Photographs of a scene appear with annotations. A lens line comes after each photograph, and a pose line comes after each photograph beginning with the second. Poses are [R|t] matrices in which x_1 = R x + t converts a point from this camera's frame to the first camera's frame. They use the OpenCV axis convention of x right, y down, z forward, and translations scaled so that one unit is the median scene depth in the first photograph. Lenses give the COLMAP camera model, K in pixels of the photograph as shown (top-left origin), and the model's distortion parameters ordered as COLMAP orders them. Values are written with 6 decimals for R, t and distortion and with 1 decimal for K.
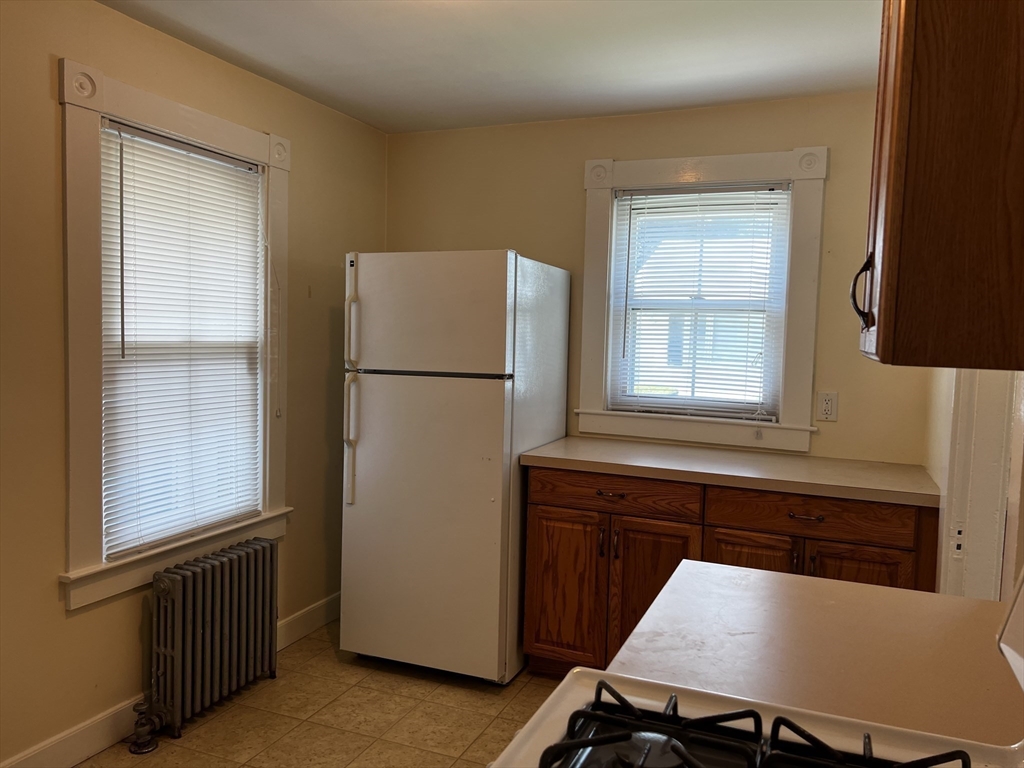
lens RADIAL K [[772.4, 0, 518.6], [0, 772.4, 380.8], [0, 0, 1]] dist [0.057292, -0.056966]
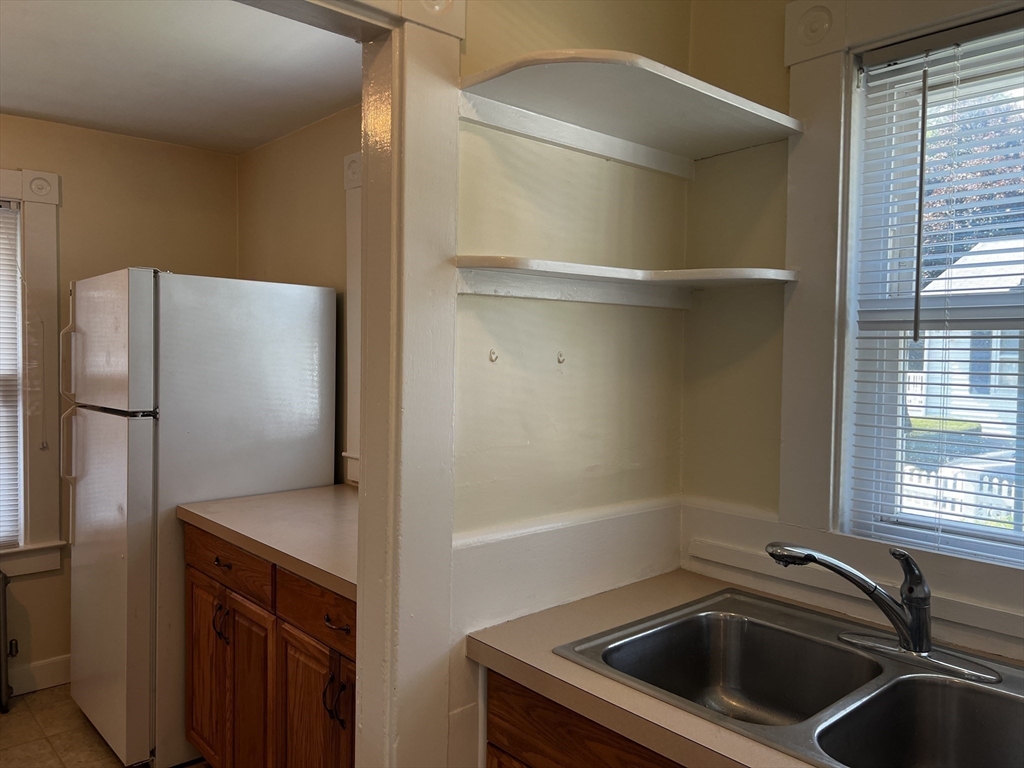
lens RADIAL K [[772.4, 0, 518.6], [0, 772.4, 380.8], [0, 0, 1]] dist [0.057292, -0.056966]
pose [[0.897443, -0.000773, -0.441129, 0.698425], [-0.013803, 0.999460, -0.029832, -0.020558], [0.440914, 0.032861, 0.896948, 0.372882]]
